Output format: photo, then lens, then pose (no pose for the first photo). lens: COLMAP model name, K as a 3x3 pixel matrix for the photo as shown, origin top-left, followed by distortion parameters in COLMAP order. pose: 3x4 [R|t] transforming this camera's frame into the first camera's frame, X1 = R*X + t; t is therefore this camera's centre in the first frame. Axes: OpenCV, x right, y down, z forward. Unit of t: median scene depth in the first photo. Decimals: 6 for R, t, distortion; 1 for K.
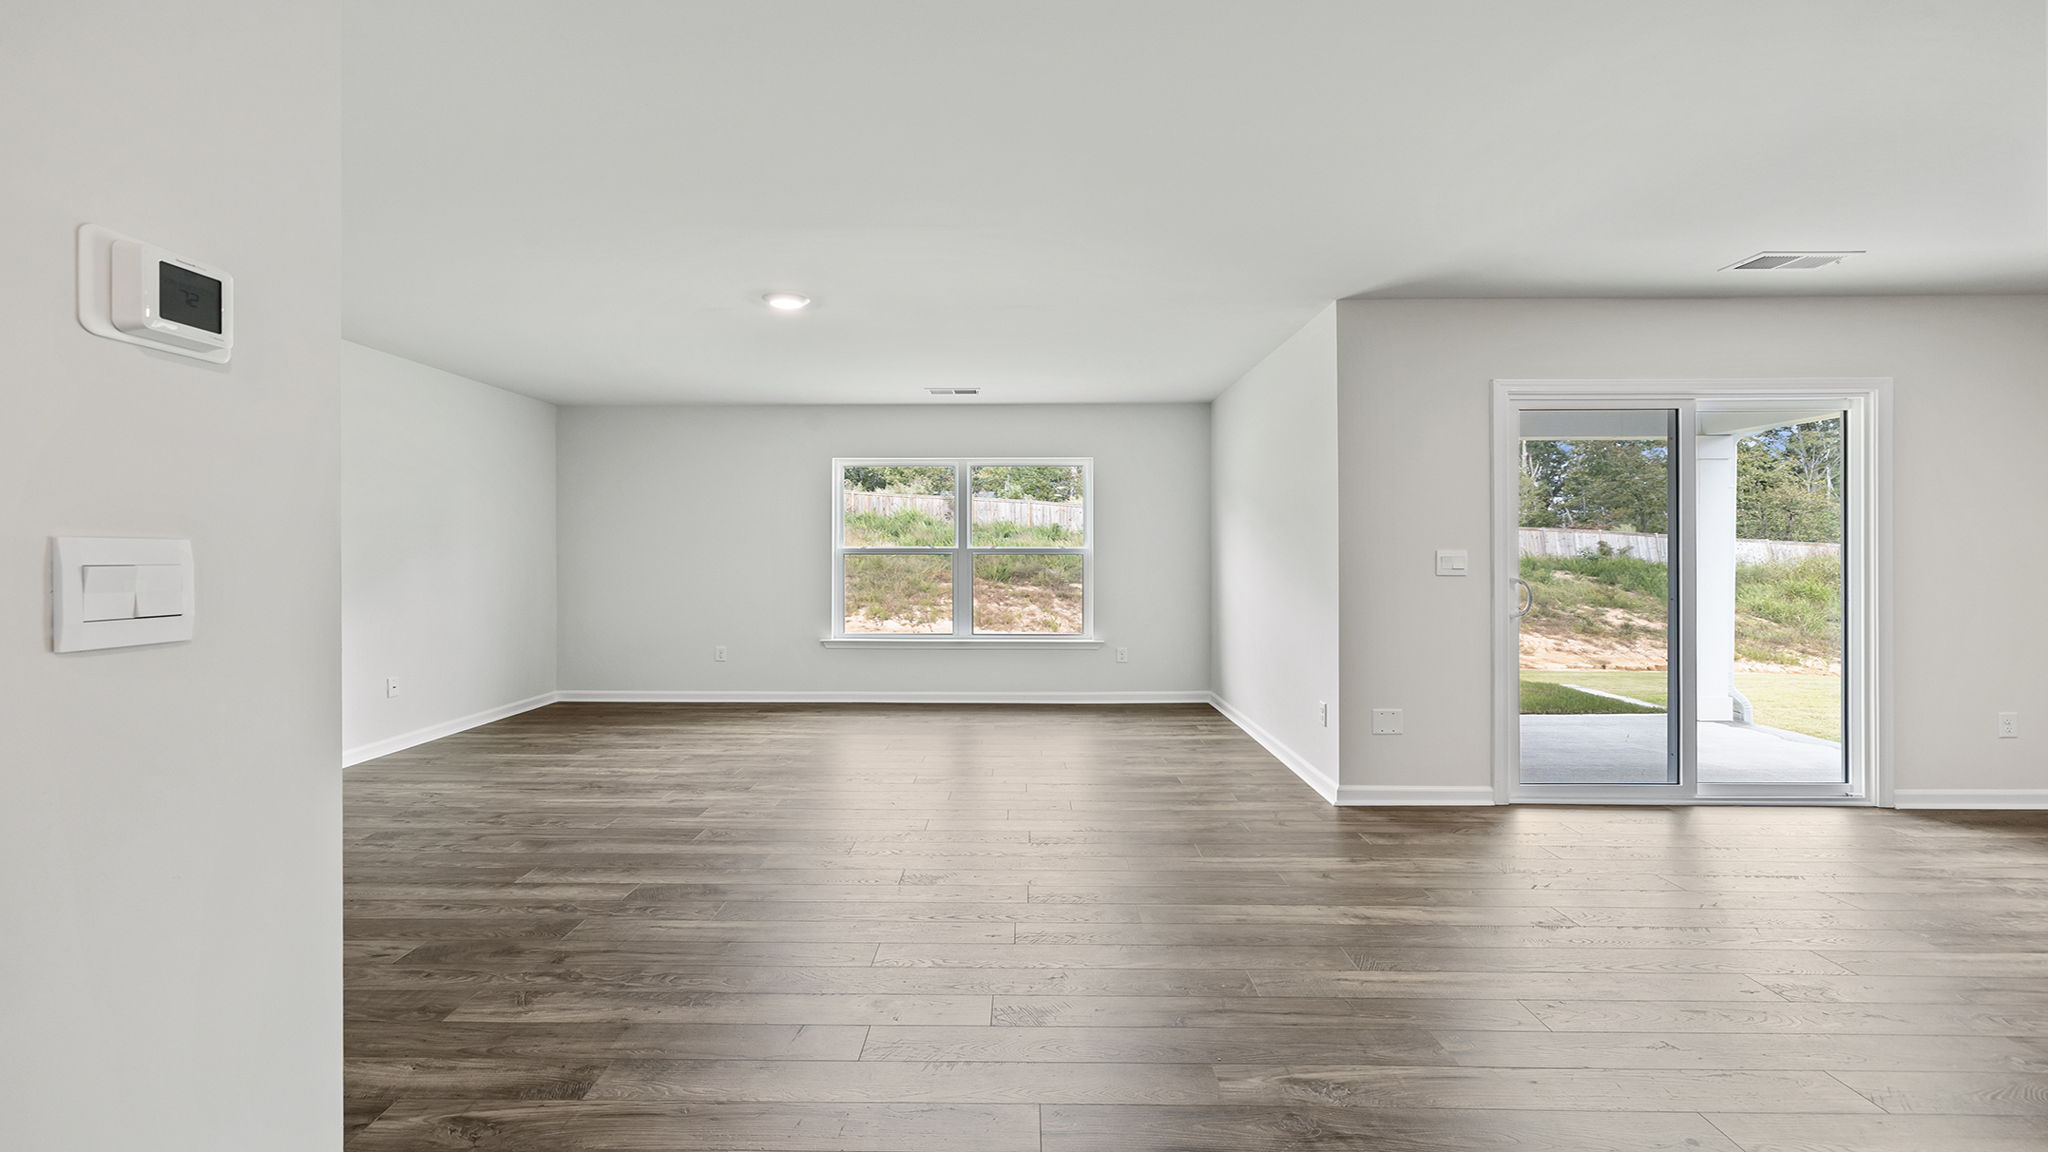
lens RADIAL K [[859.8, 0, 1017.3], [0, 859.8, 560.8], [0, 0, 1]] dist [0.001873, -0.000324]
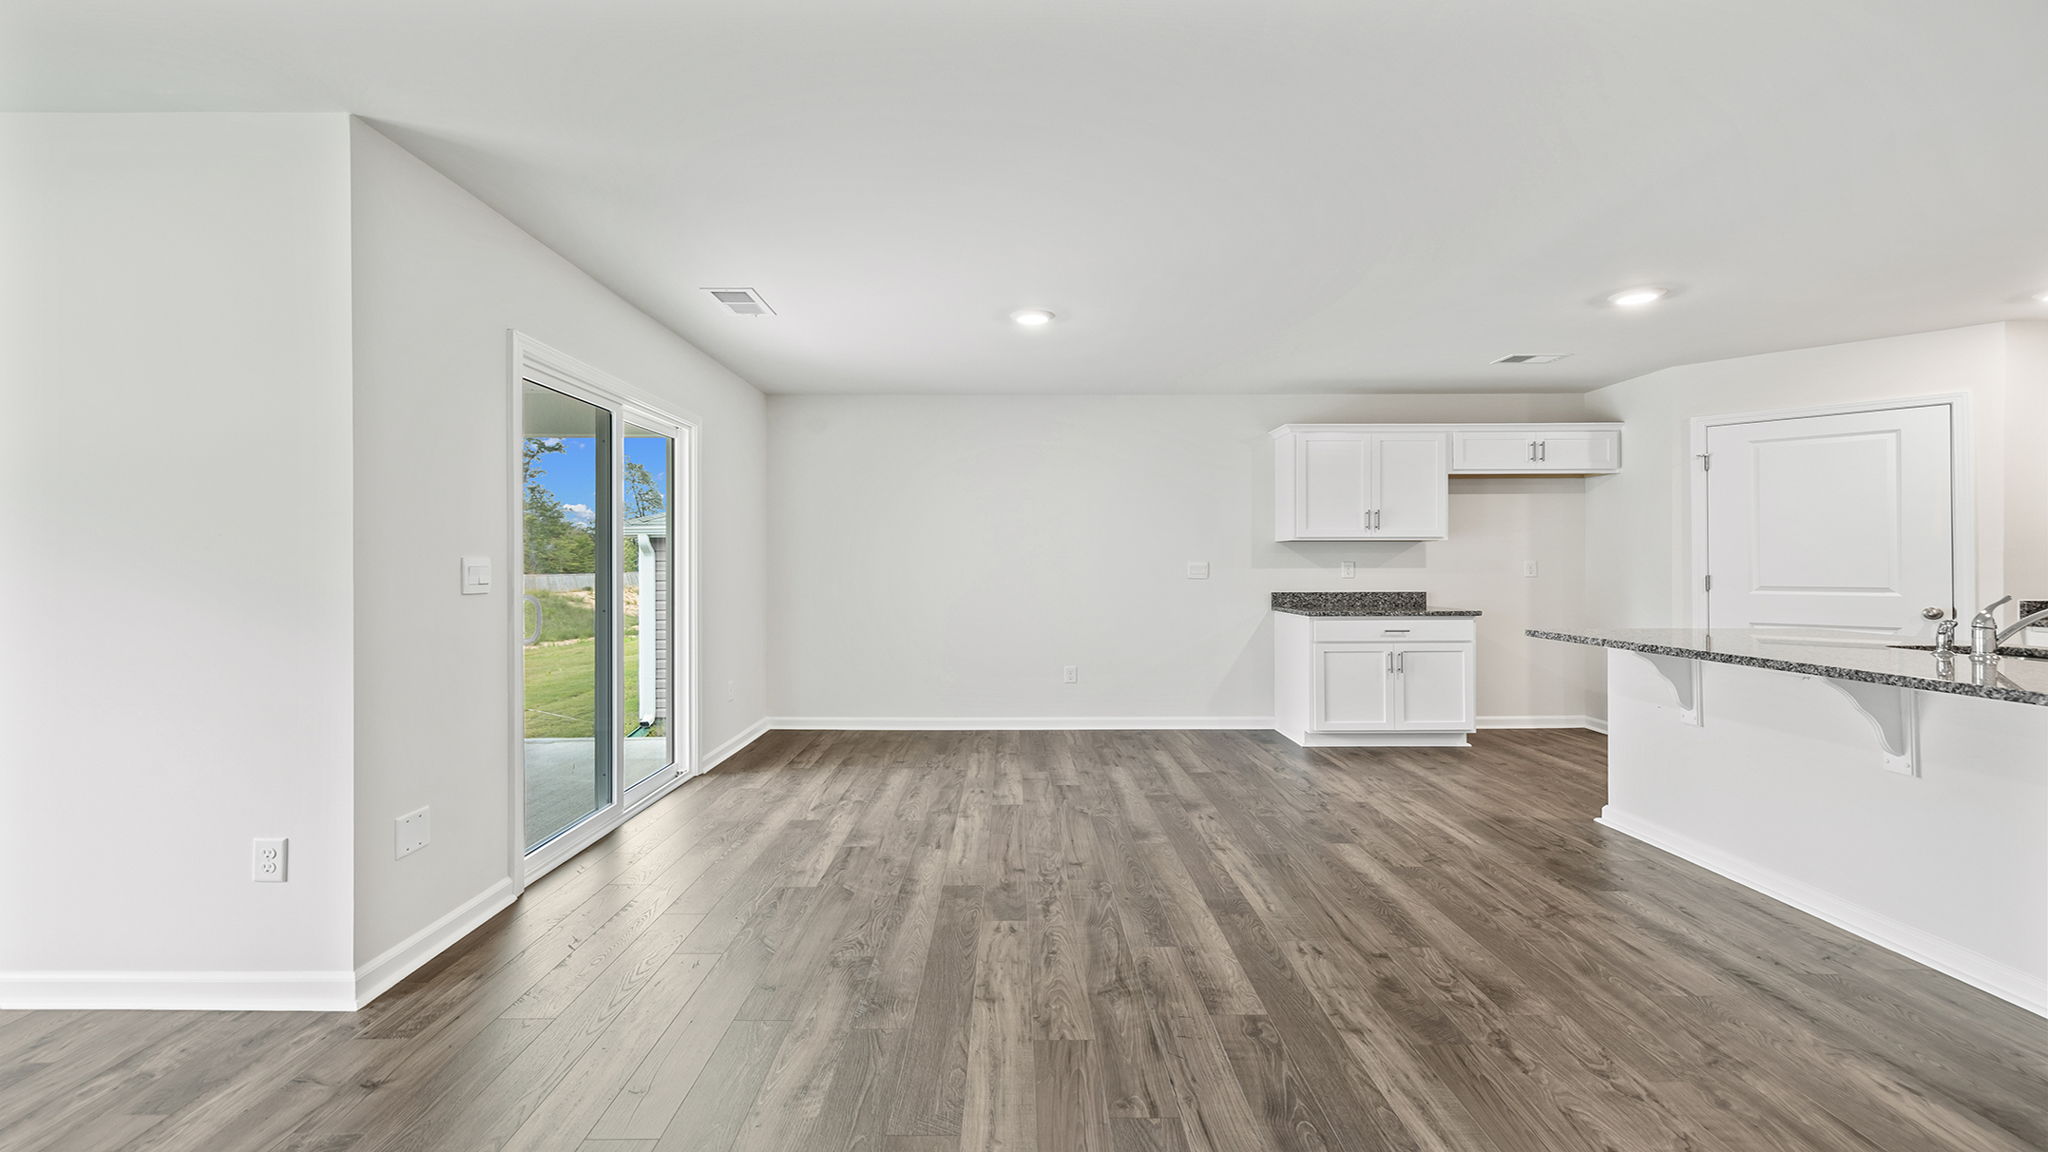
lens RADIAL K [[868.7, 0, 1016.1], [0, 868.7, 560.9], [0, 0, 1]] dist [0.000858, -0.000110]
pose [[-0.015611, 0.007002, 0.999854, -0.202273], [0.006865, 0.999953, -0.006896, -0.001113], [-0.999855, 0.006756, -0.015658, 0.572559]]
